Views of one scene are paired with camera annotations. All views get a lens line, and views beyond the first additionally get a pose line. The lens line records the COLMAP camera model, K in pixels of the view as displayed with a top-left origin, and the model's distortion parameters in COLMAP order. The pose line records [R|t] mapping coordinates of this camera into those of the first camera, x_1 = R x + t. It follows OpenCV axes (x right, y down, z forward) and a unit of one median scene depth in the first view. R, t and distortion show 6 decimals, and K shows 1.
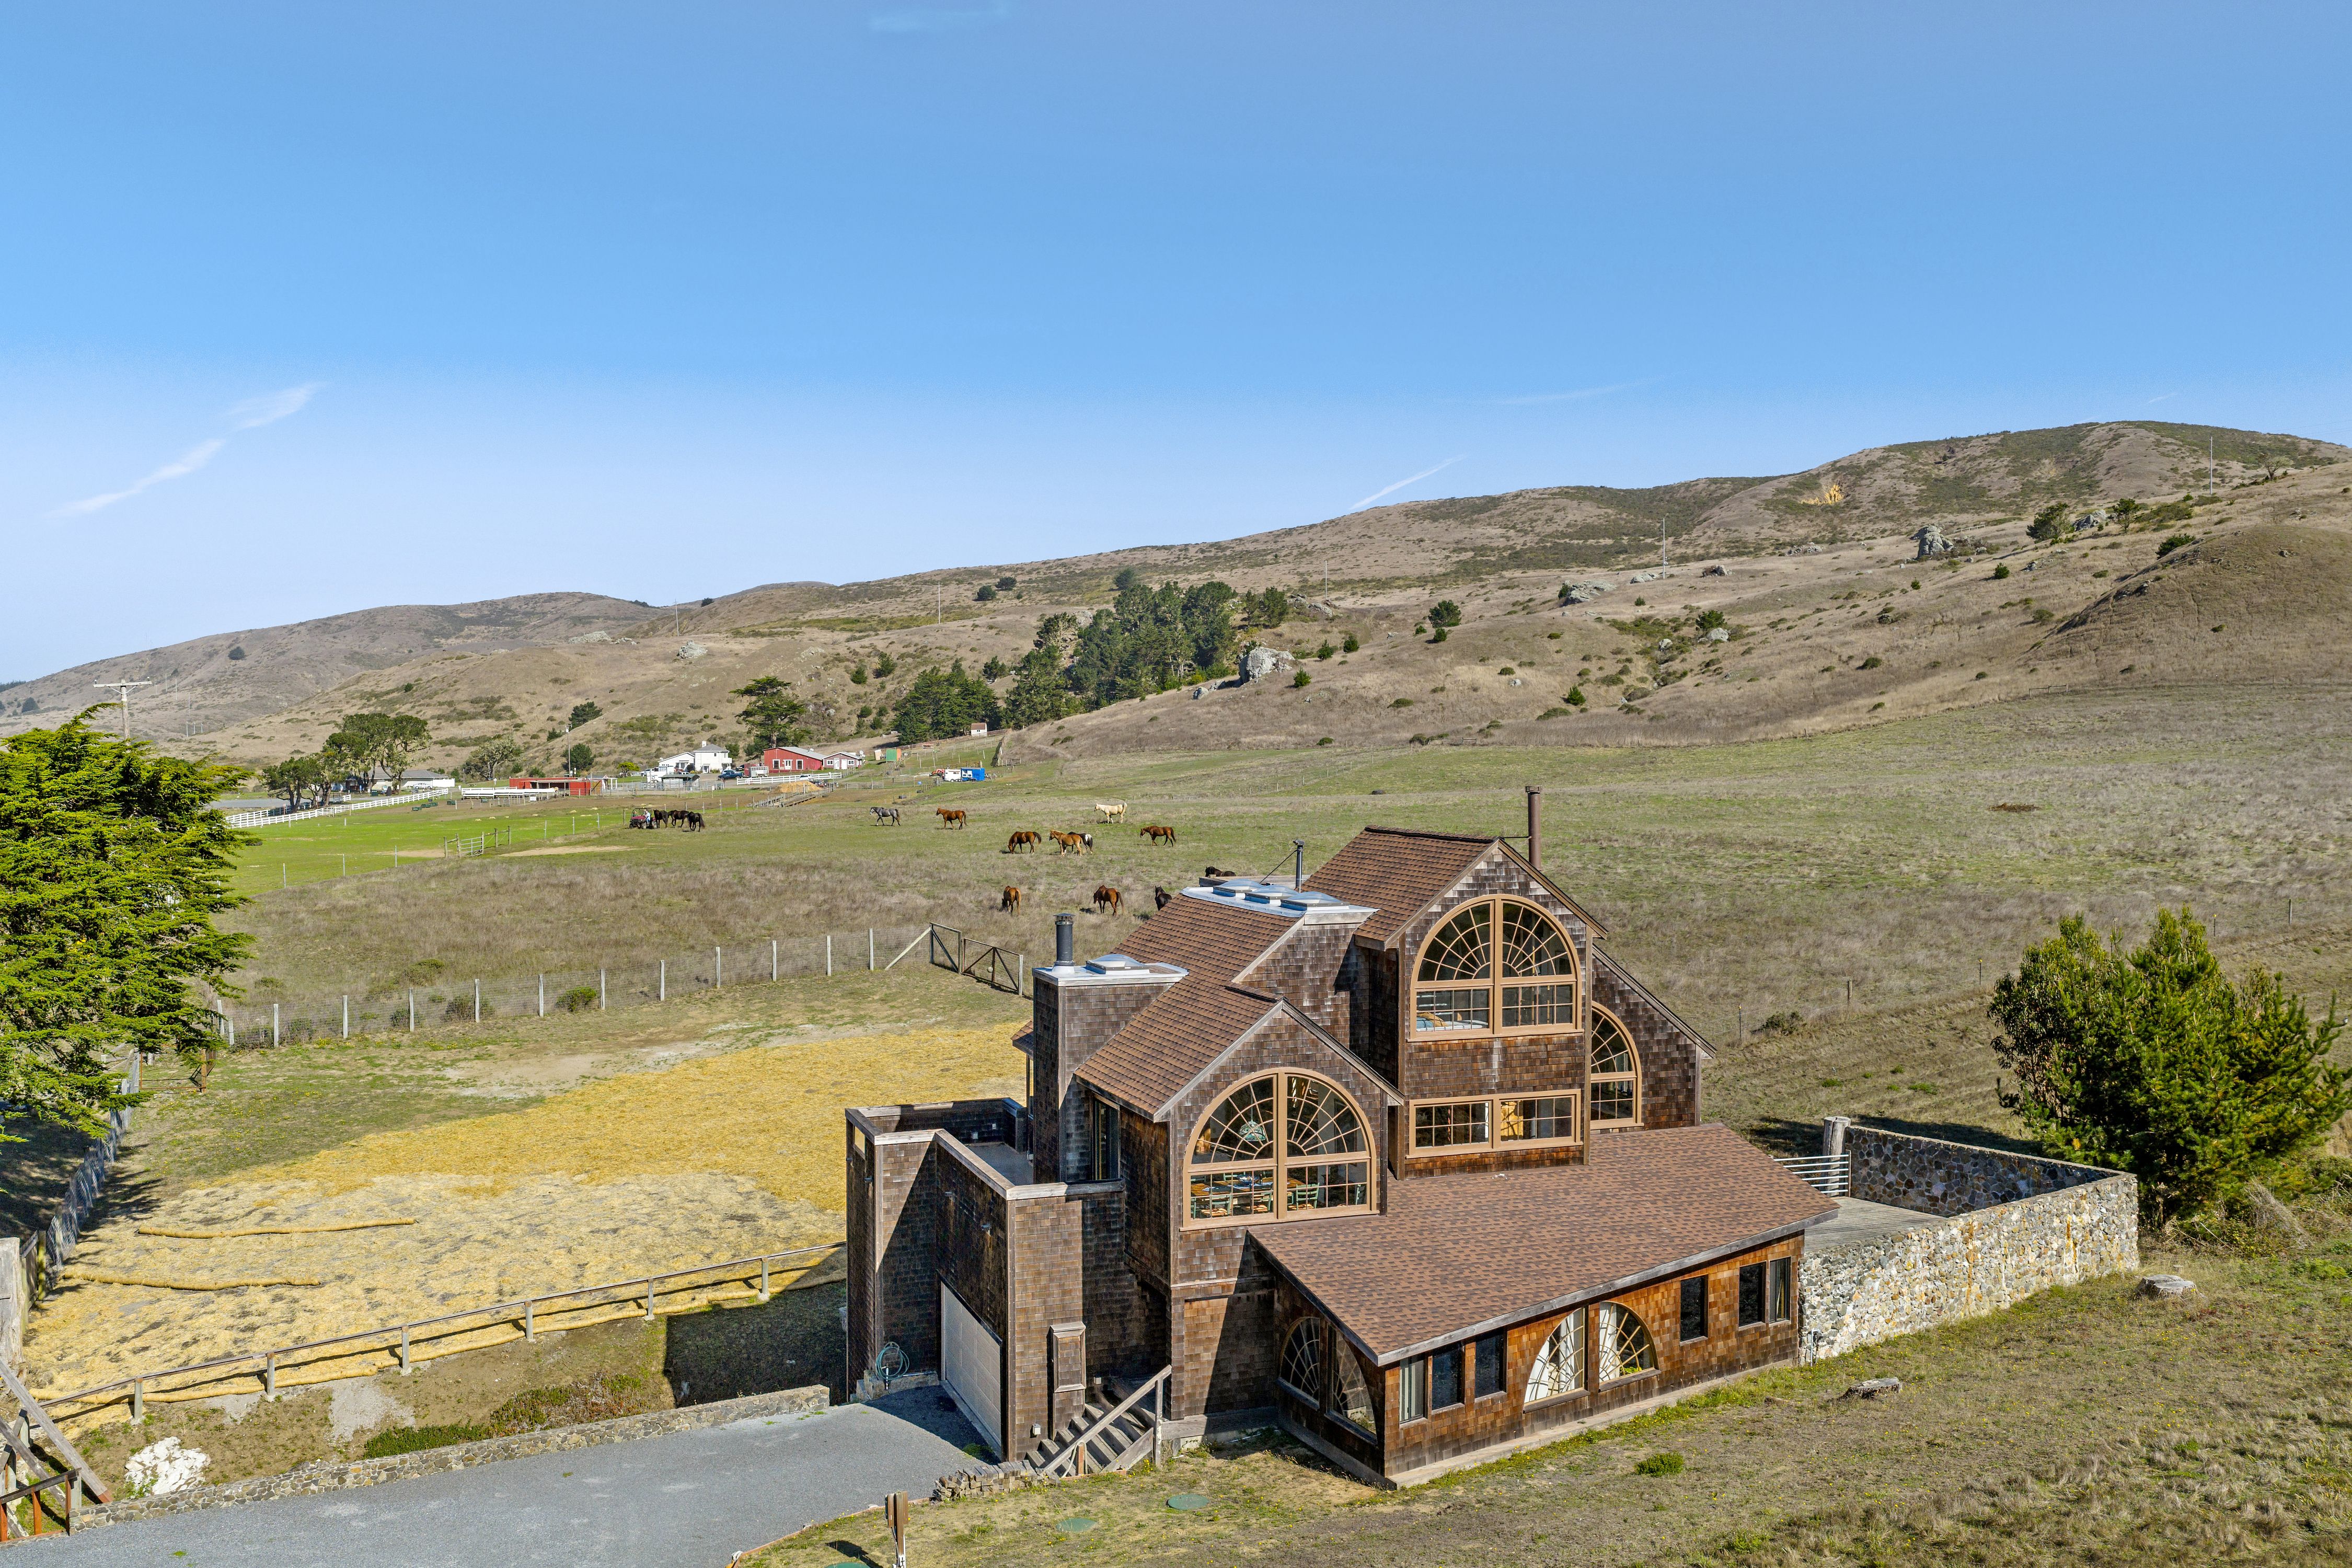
lens RADIAL K [[1922.7, 0, 1176.0], [0, 1922.7, 784.0], [0, 0, 1]] dist [0.048775, -0.102928]
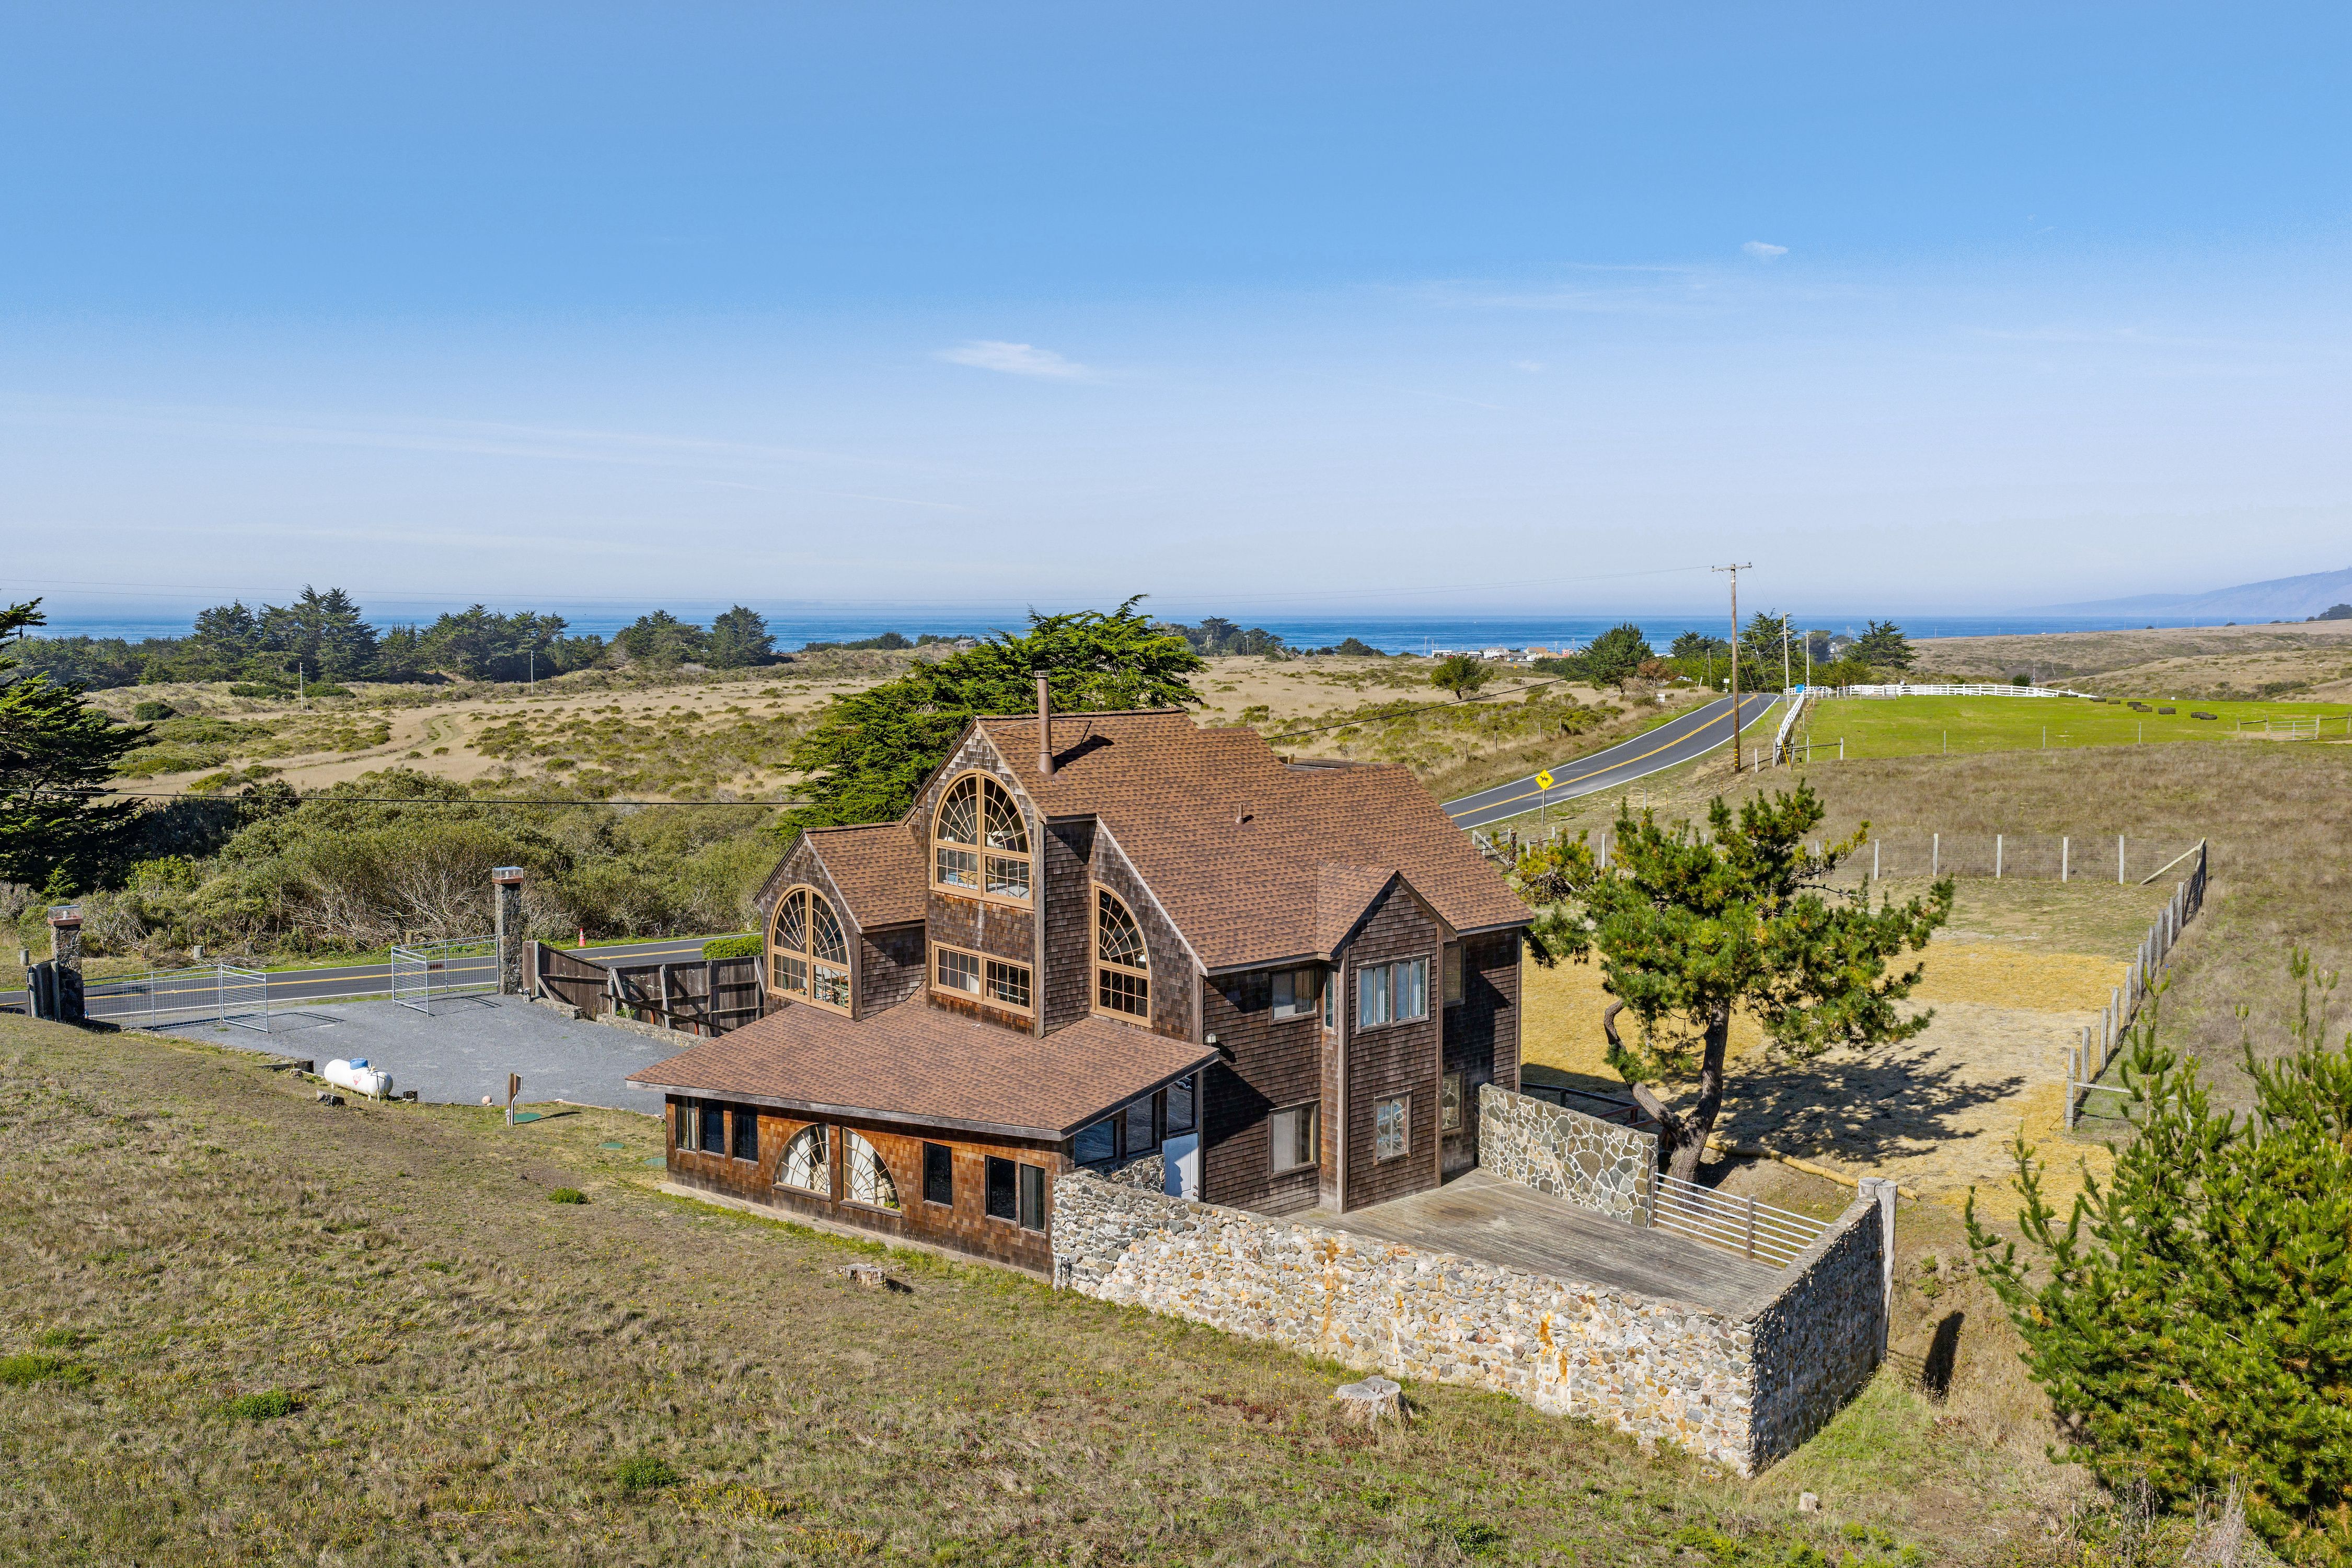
lens RADIAL K [[1951.3, 0, 1177.0], [0, 1951.3, 717.1], [0, 0, 1]] dist [0.007655, -0.016736]
pose [[0.337509, 0.049730, -0.940008, 0.575655], [-0.019059, 0.998760, 0.045995, -0.011311], [0.941129, 0.002392, 0.338038, 0.341804]]
